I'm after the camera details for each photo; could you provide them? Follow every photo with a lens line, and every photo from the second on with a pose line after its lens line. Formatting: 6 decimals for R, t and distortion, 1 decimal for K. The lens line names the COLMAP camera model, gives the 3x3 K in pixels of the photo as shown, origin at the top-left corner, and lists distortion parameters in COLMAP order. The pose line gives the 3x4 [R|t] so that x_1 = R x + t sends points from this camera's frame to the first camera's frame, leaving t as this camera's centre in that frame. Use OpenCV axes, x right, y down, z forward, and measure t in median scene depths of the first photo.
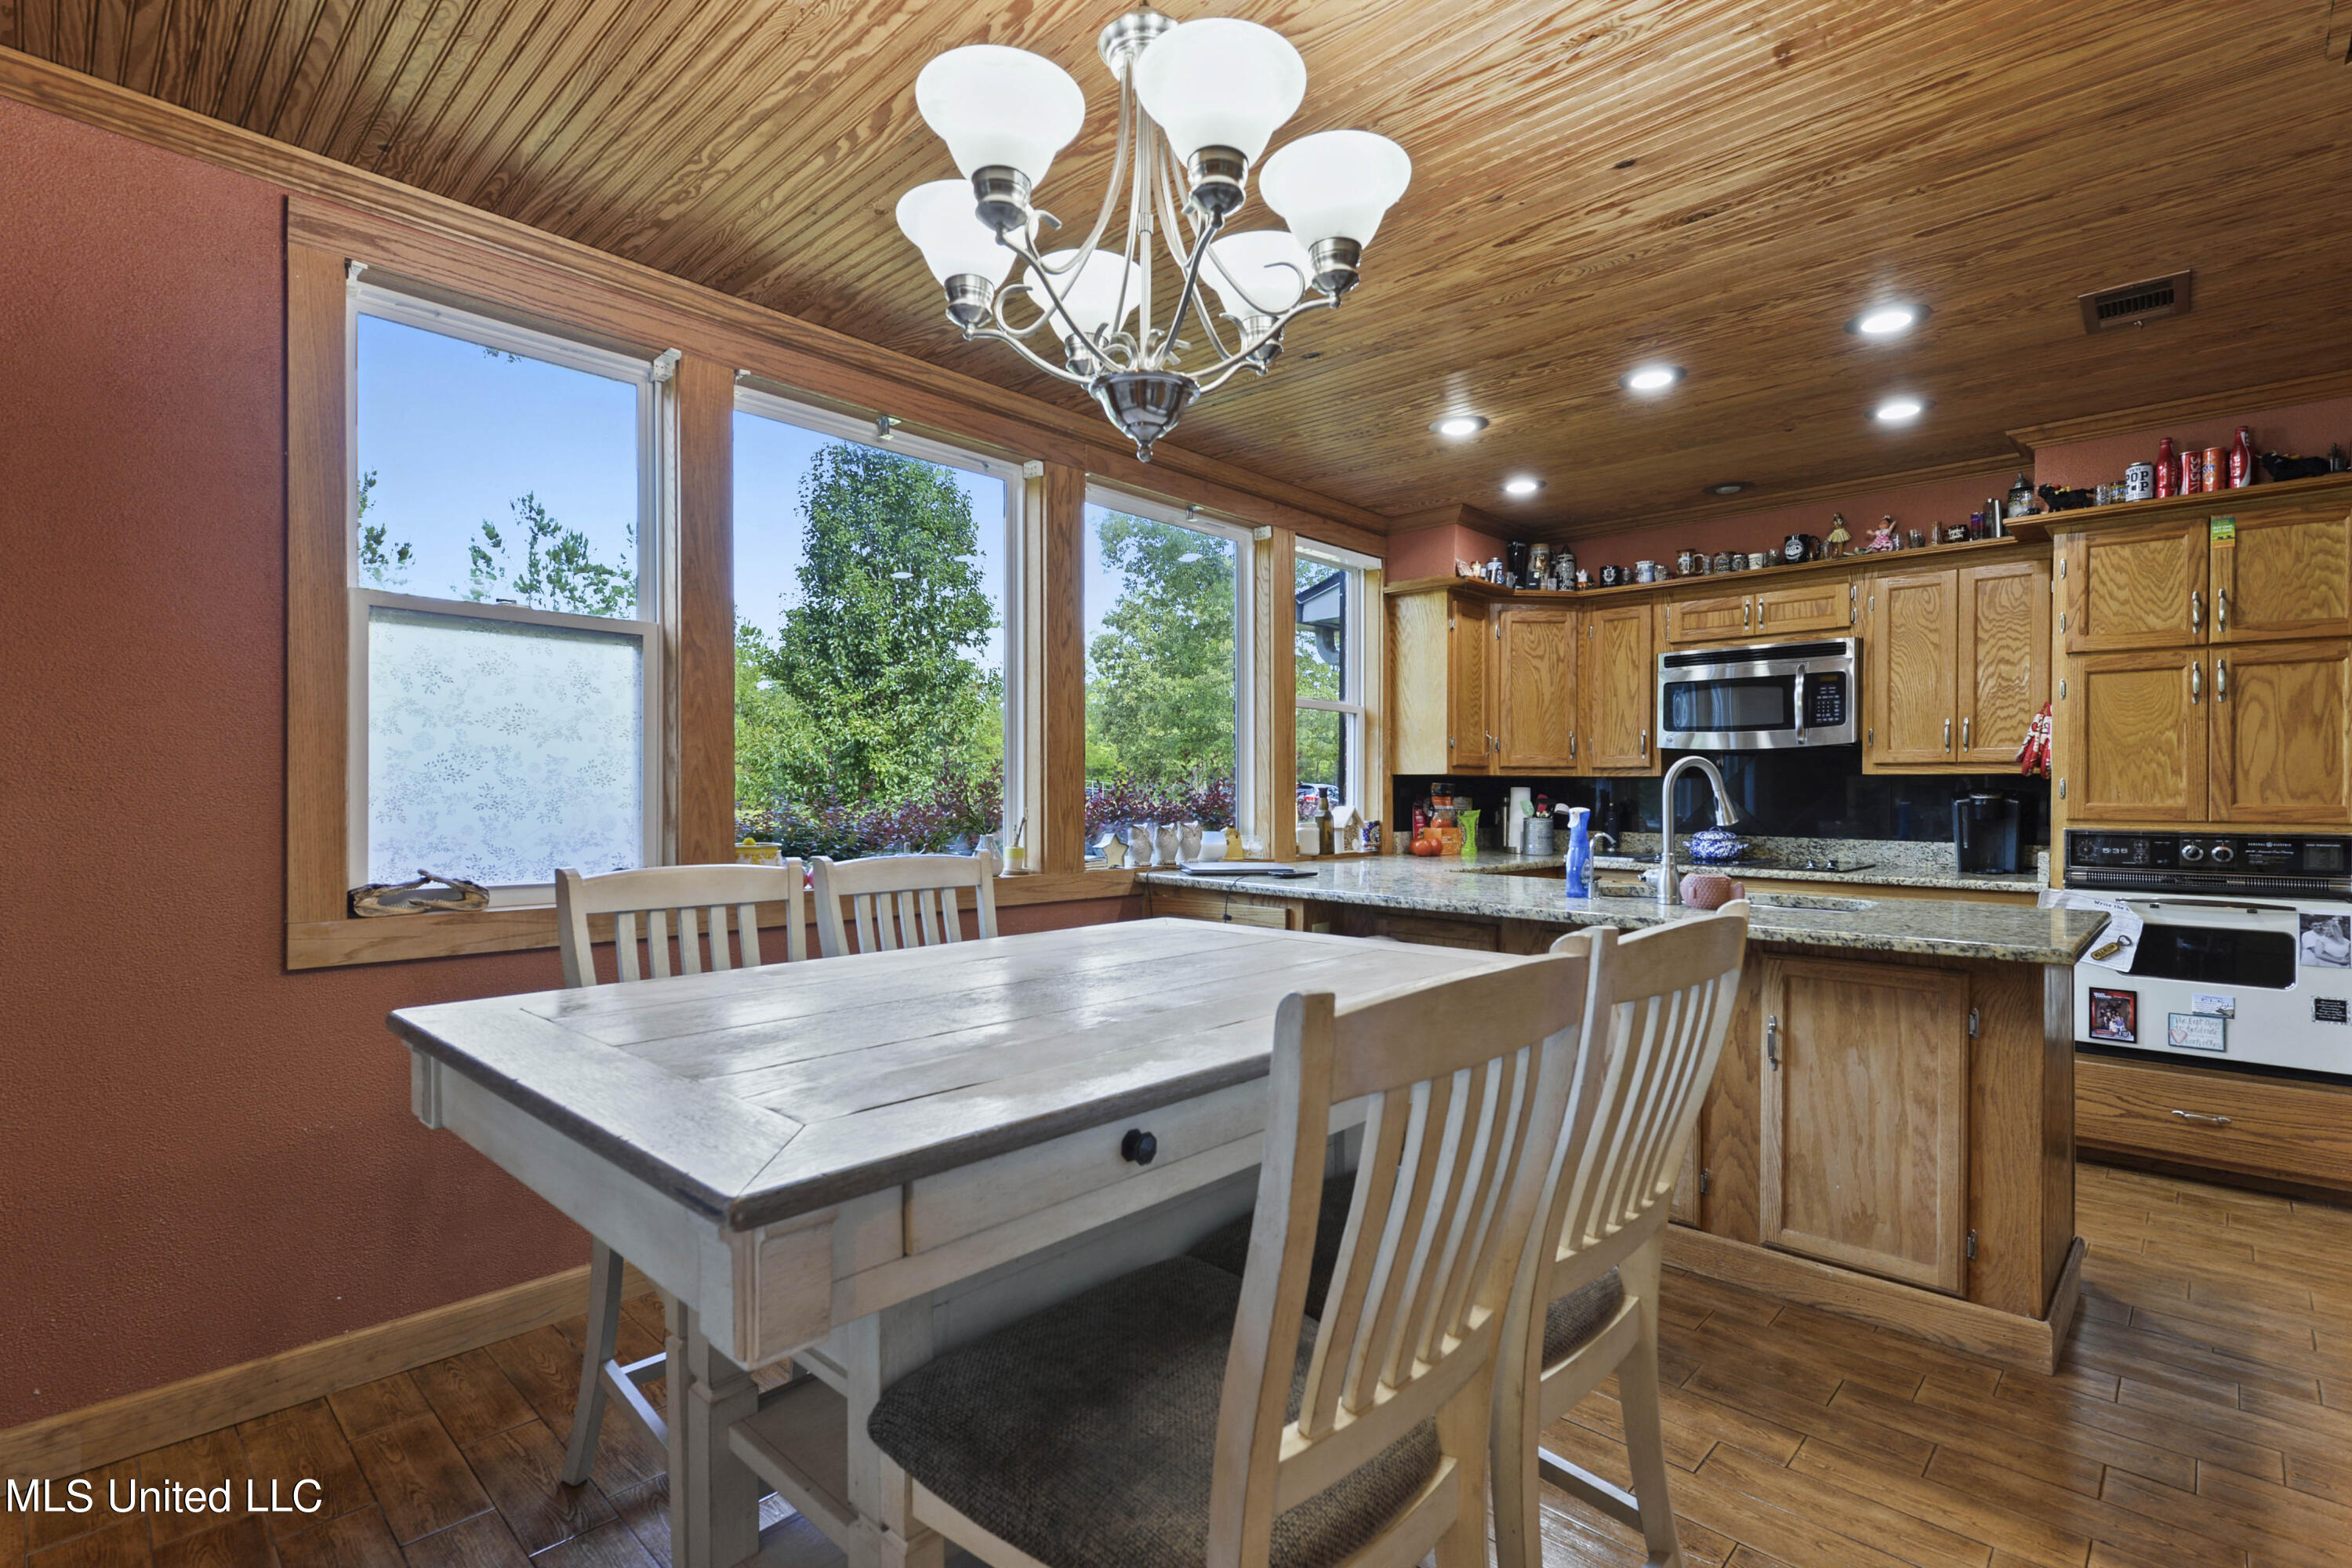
lens RADIAL K [[1090.3, 0, 1162.1], [0, 1090.3, 795.2], [0, 0, 1]] dist [0.000041, -0.001789]
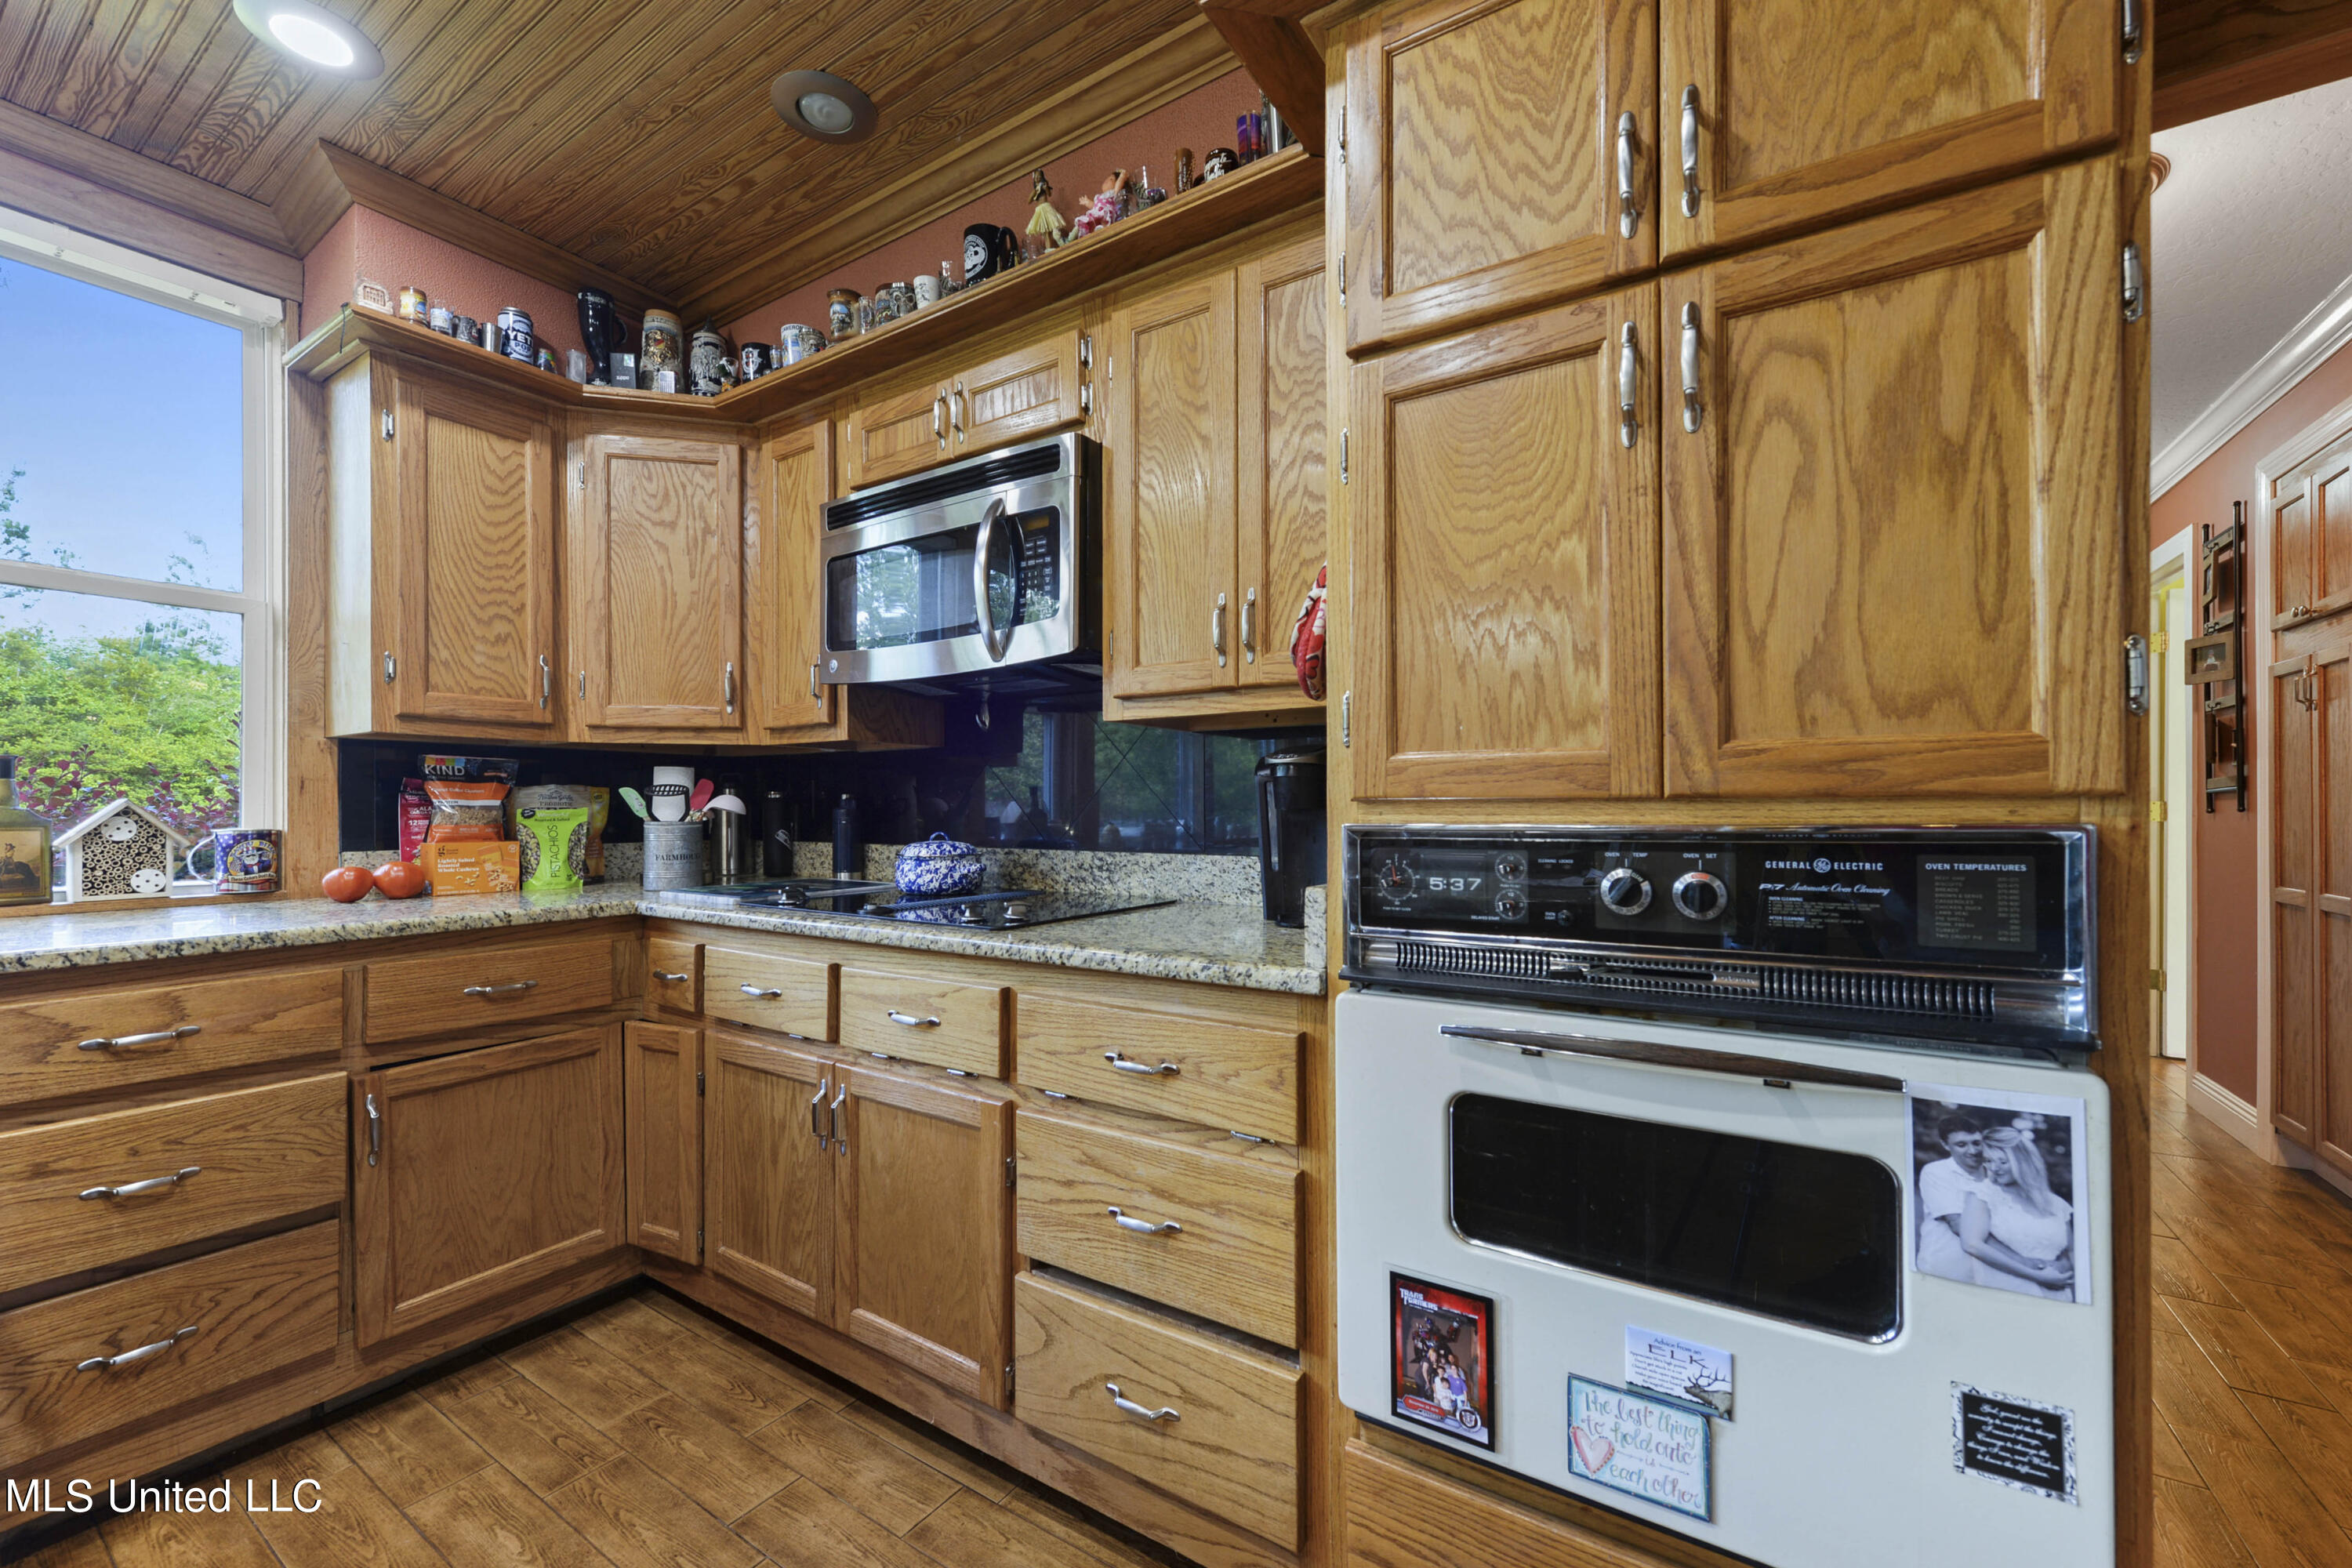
lens RADIAL K [[947.2, 0, 1168.5], [0, 947.2, 807.3], [0, 0, 1]] dist [0.005393, -0.001595]
pose [[0.980832, -0.008831, 0.194657, 0.753686], [0.009578, 0.999950, -0.002900, 0.026677], [-0.194622, 0.004709, 0.980867, 0.742446]]
